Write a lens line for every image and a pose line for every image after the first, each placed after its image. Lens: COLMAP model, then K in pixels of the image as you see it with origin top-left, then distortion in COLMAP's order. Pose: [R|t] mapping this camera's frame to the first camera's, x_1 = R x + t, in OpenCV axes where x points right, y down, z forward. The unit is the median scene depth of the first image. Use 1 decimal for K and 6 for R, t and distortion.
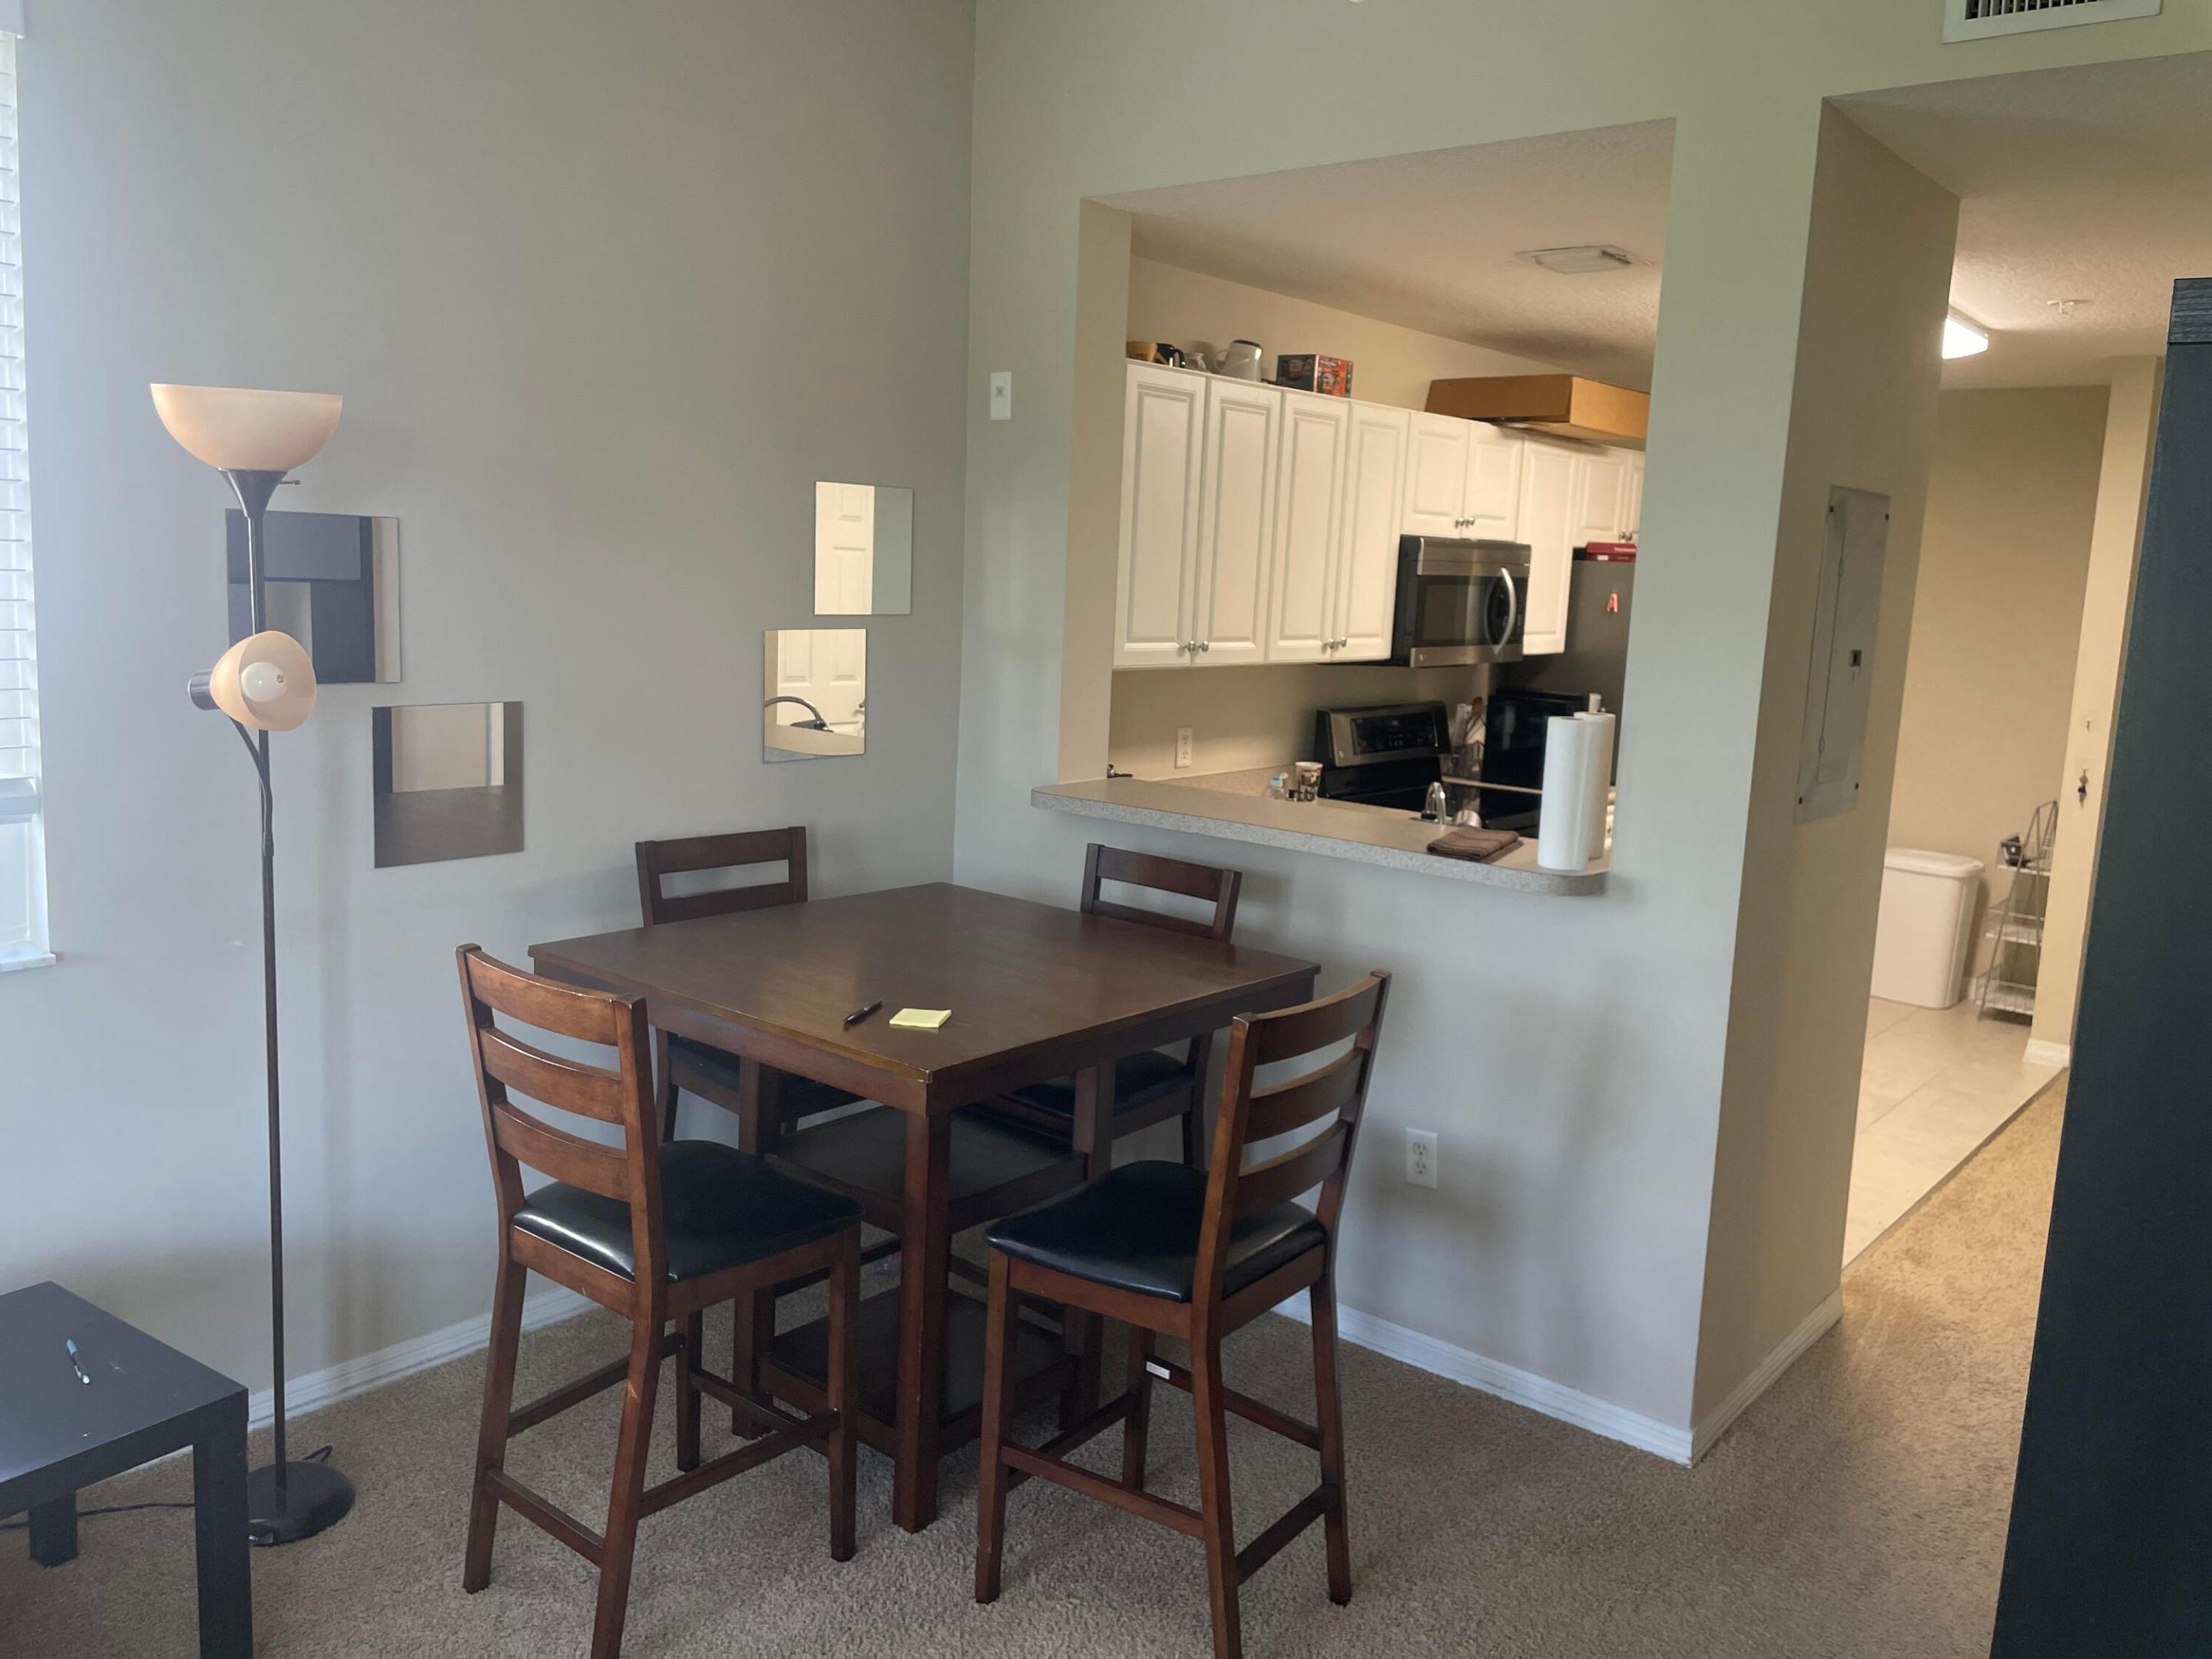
lens RADIAL K [[1685.7, 0, 1113.8], [0, 1685.7, 796.4], [0, 0, 1]] dist [0.085792, -0.092677]
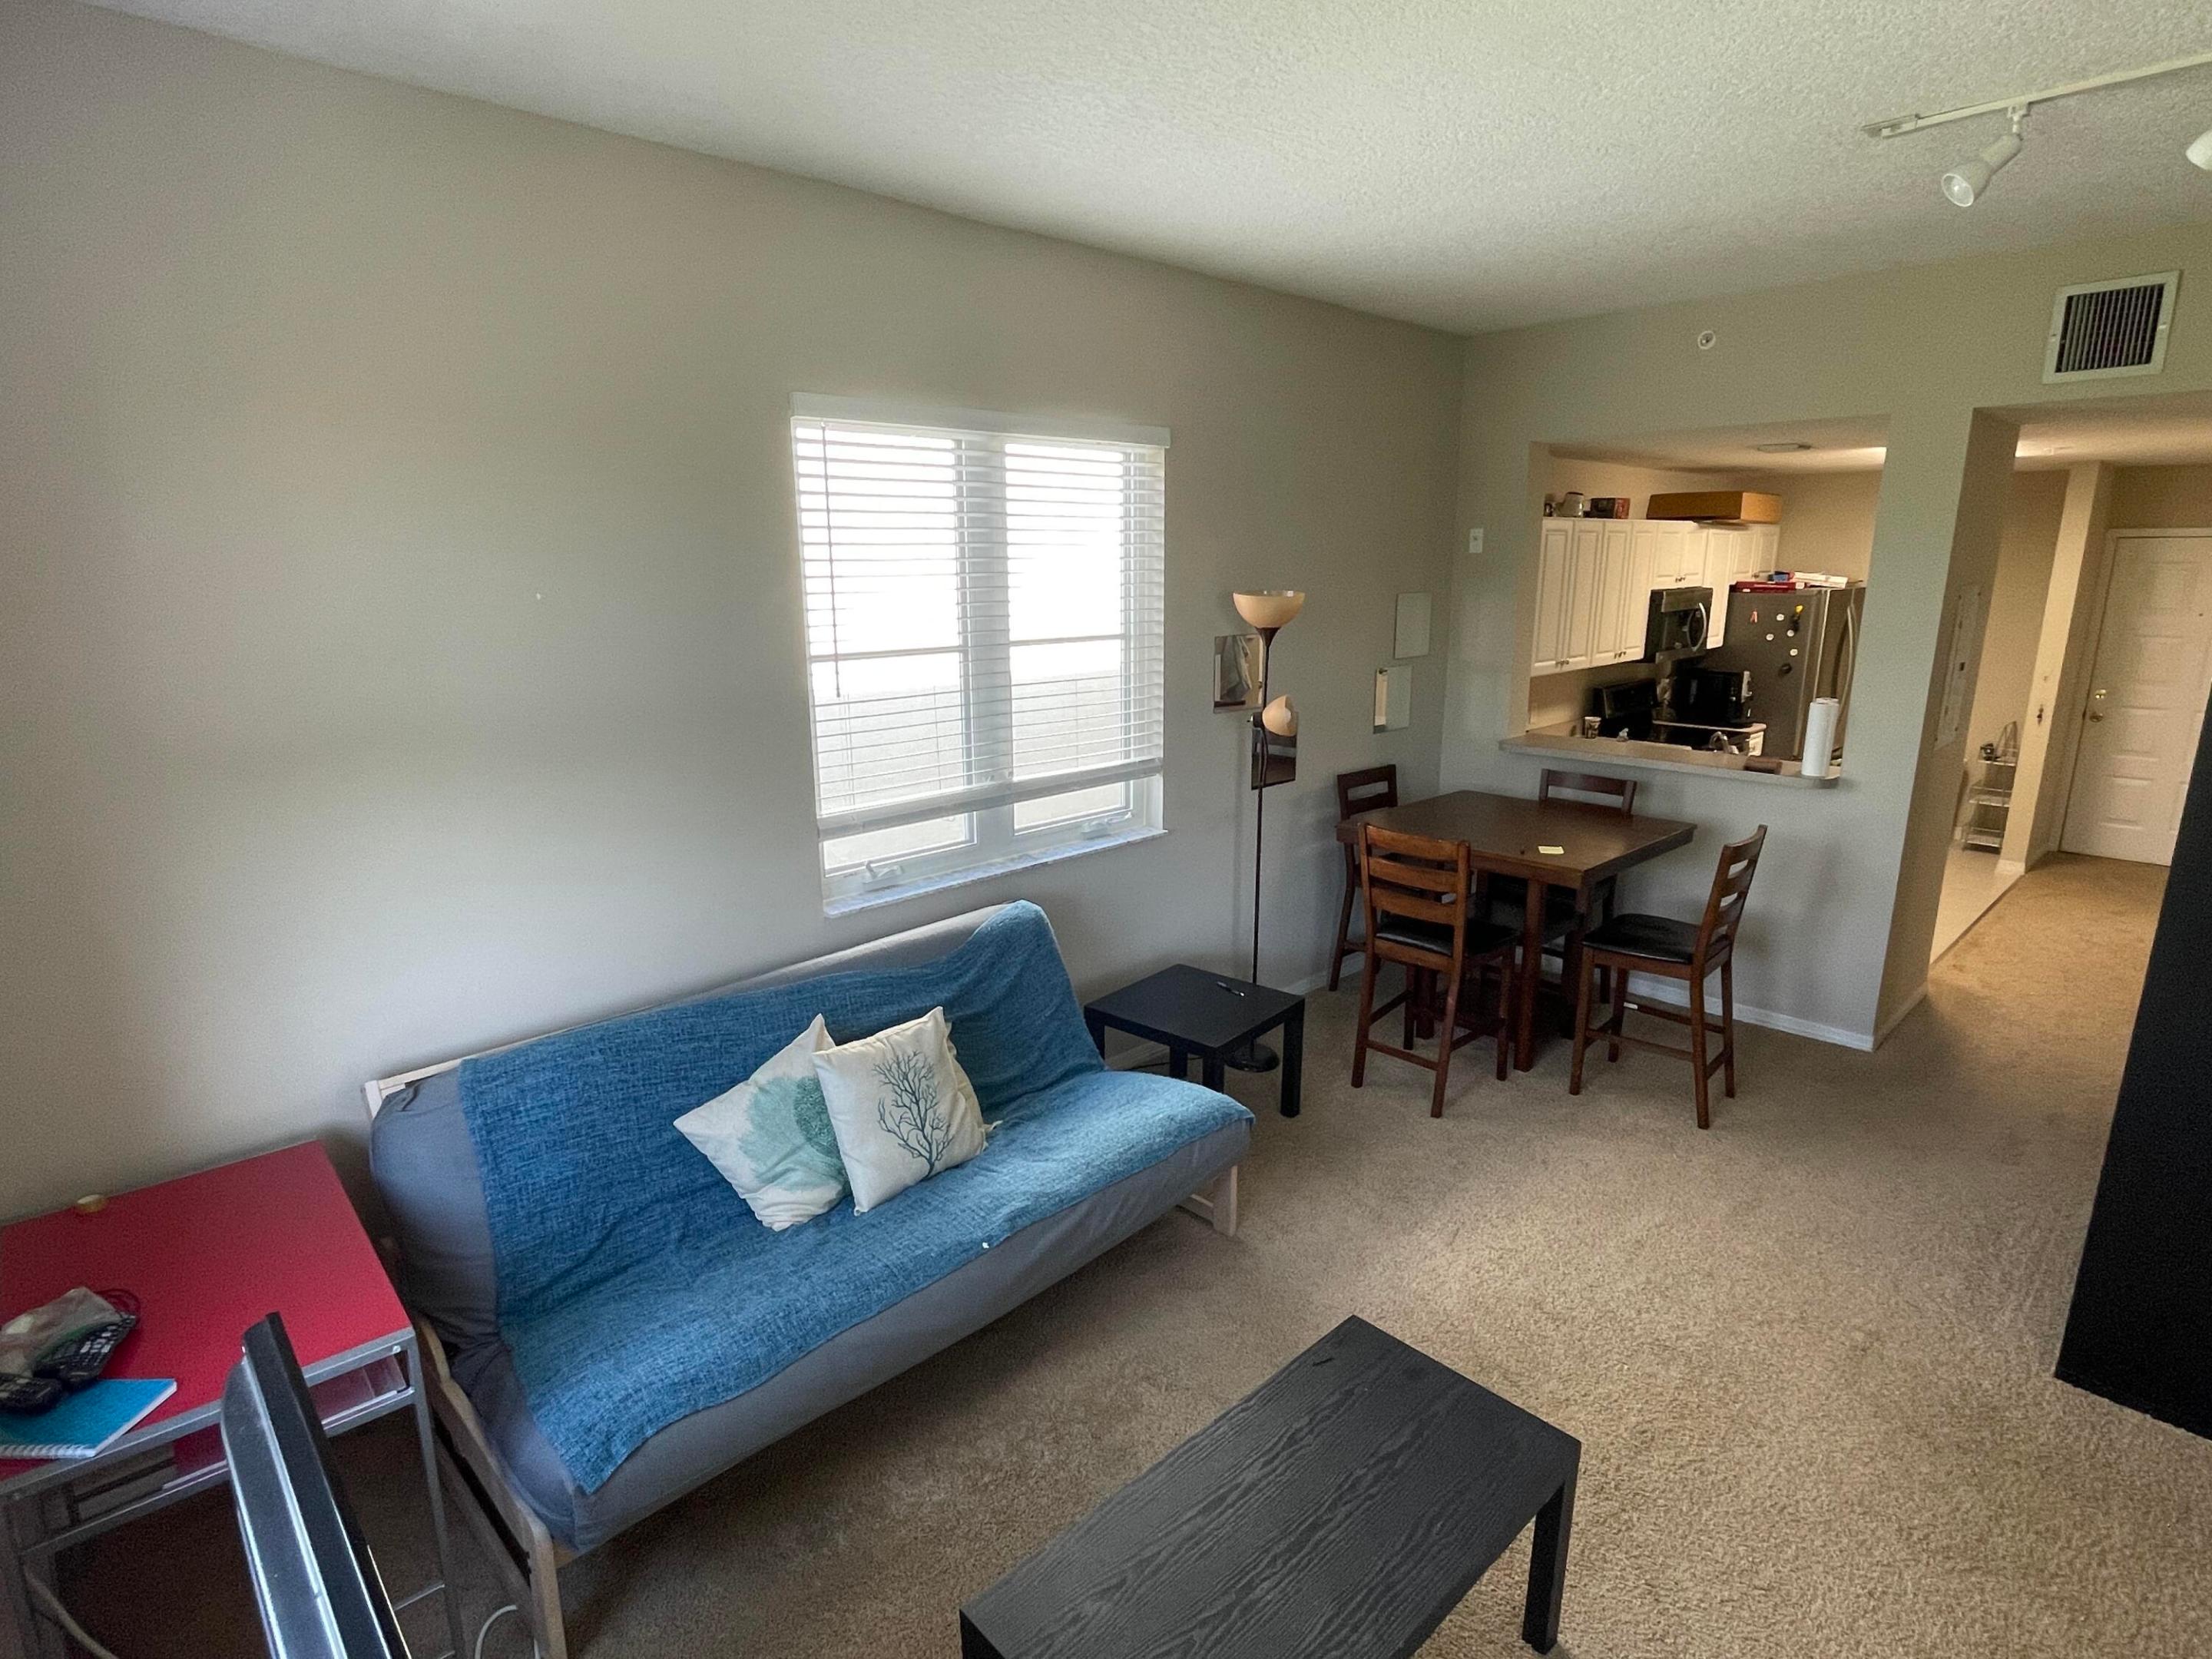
lens RADIAL K [[1138.7, 0, 1099.0], [0, 1138.7, 833.5], [0, 0, 1]] dist [-0.004737, -0.002083]
pose [[0.990586, -0.020775, -0.135309, -0.362945], [0.033688, 0.995016, 0.093854, -0.041249], [0.132685, -0.097529, 0.986348, -0.432395]]
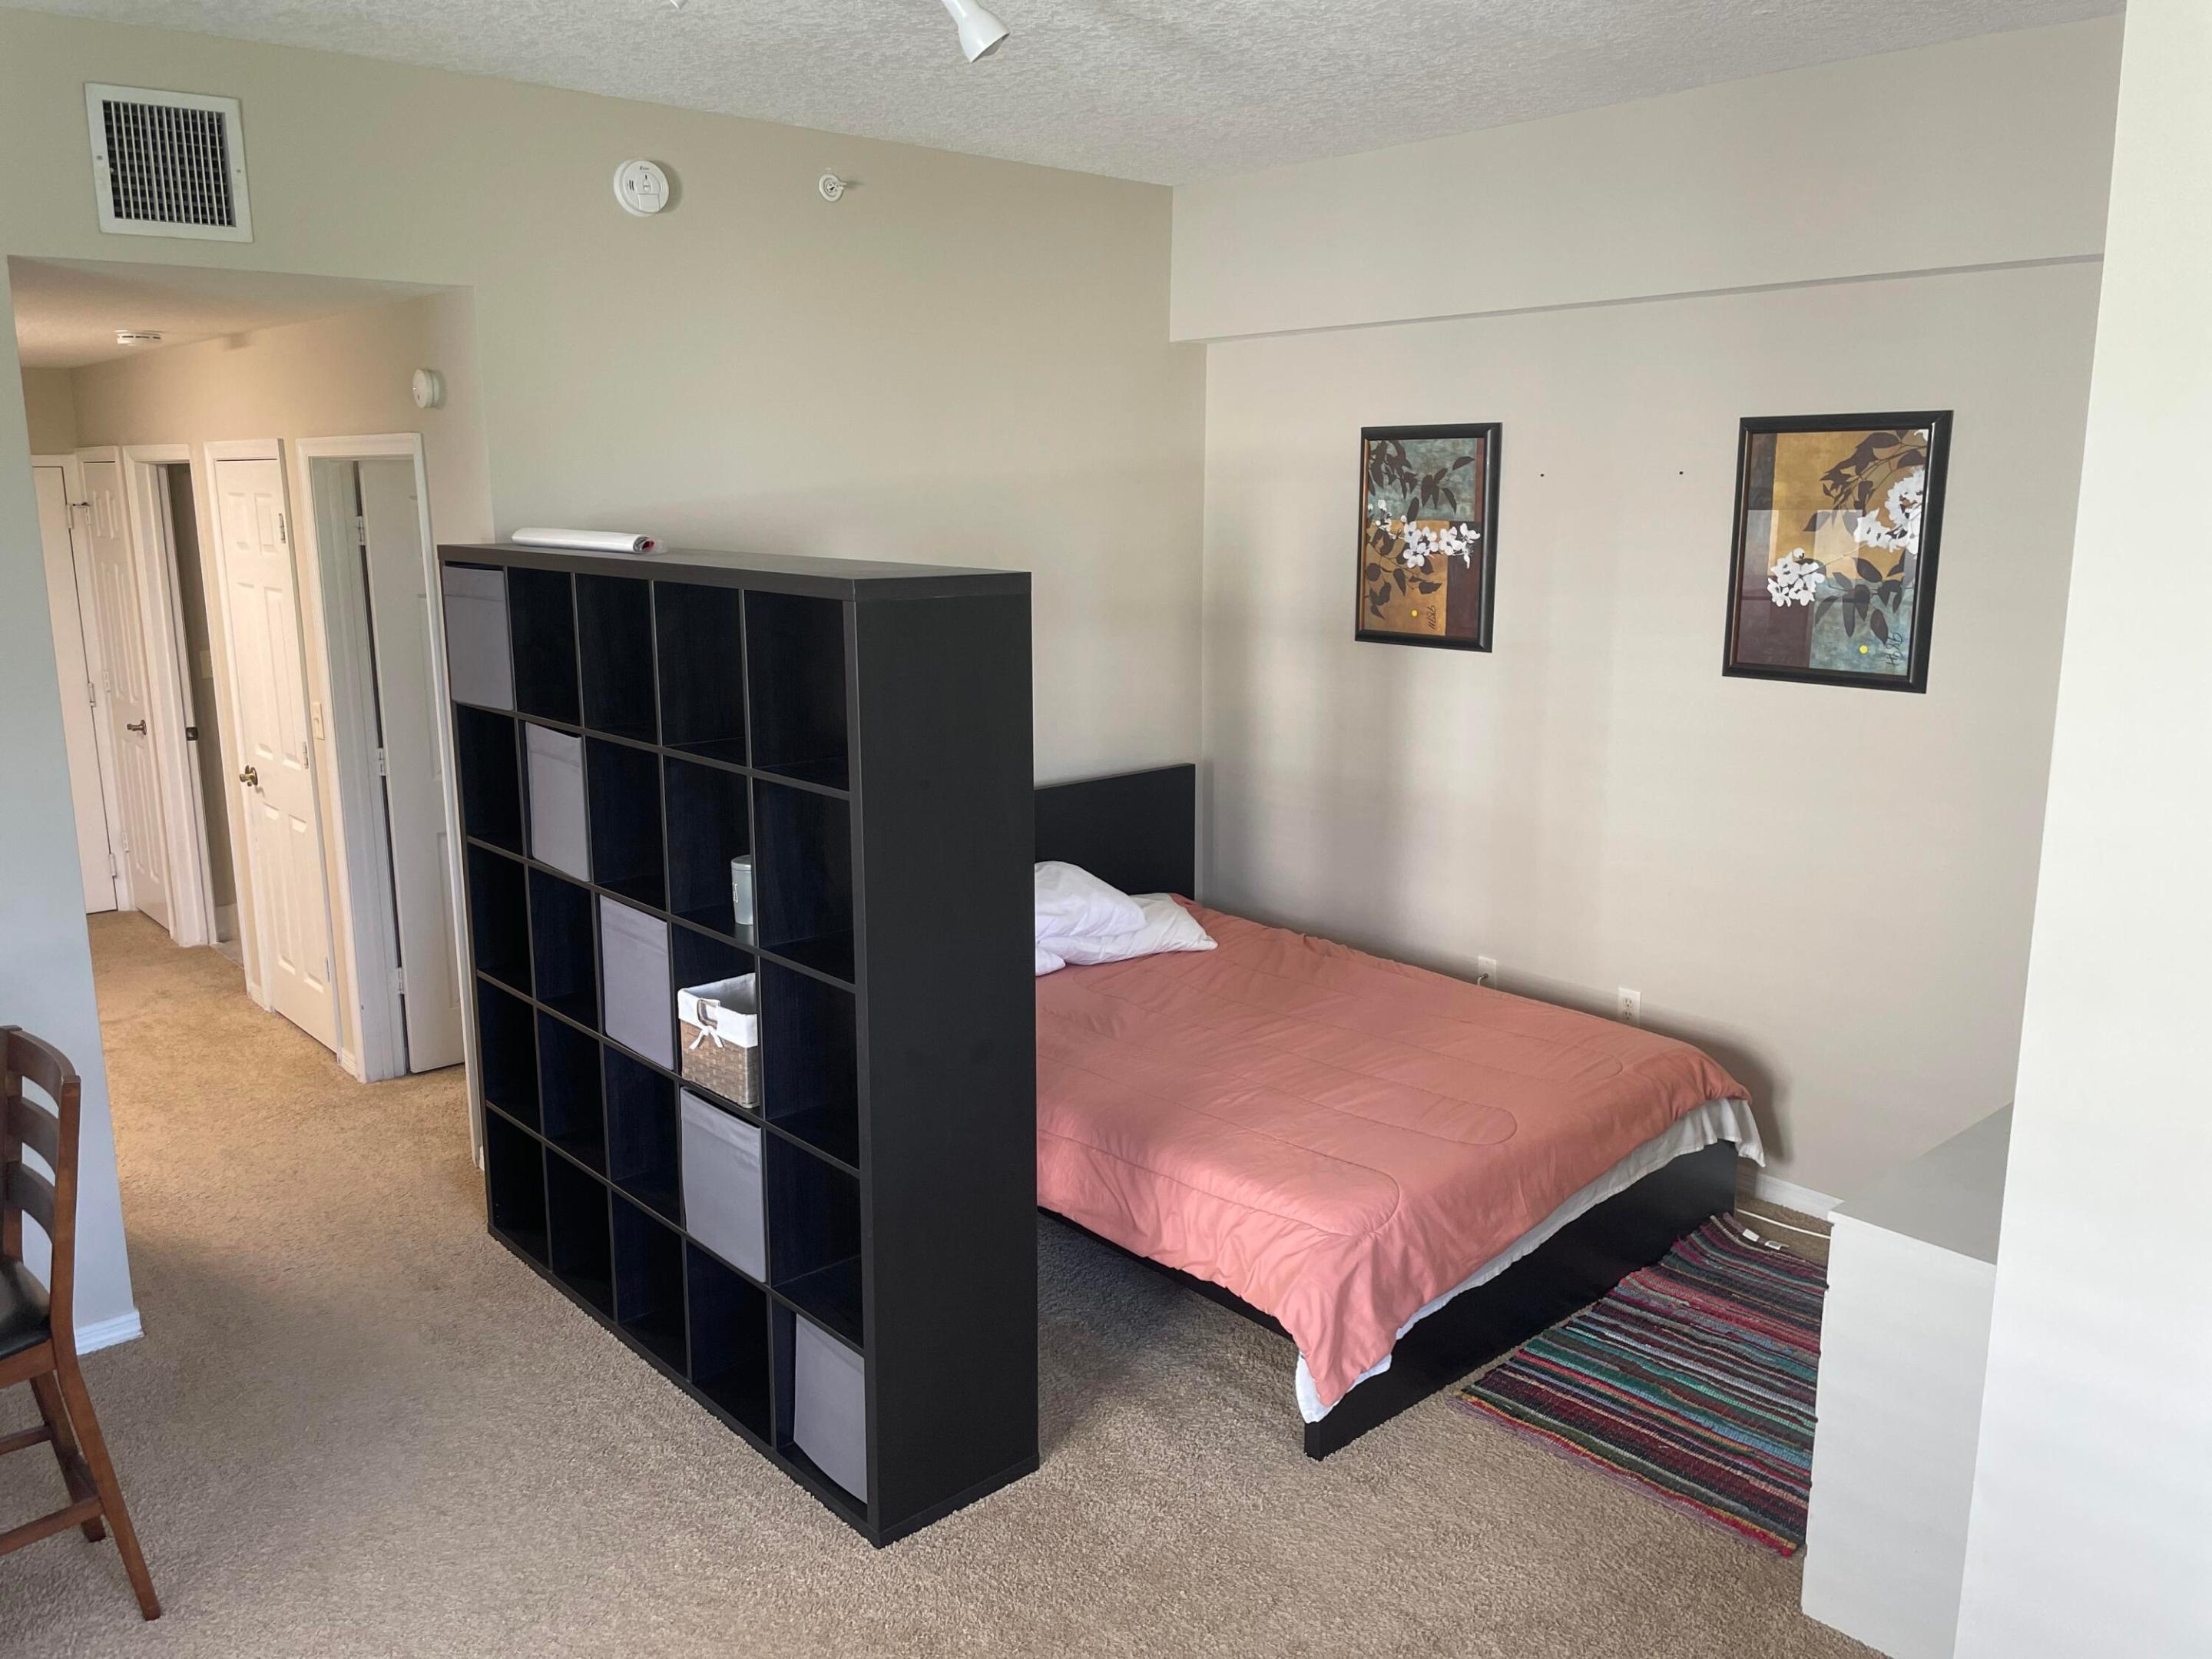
lens RADIAL K [[1663.3, 0, 1110.0], [0, 1663.3, 809.6], [0, 0, 1]] dist [0.089959, -0.113184]
pose [[0.153891, -0.236818, 0.959289, -0.566623], [0.149749, 0.965229, 0.214262, -0.123556], [-0.976674, 0.110680, 0.184003, 0.027461]]
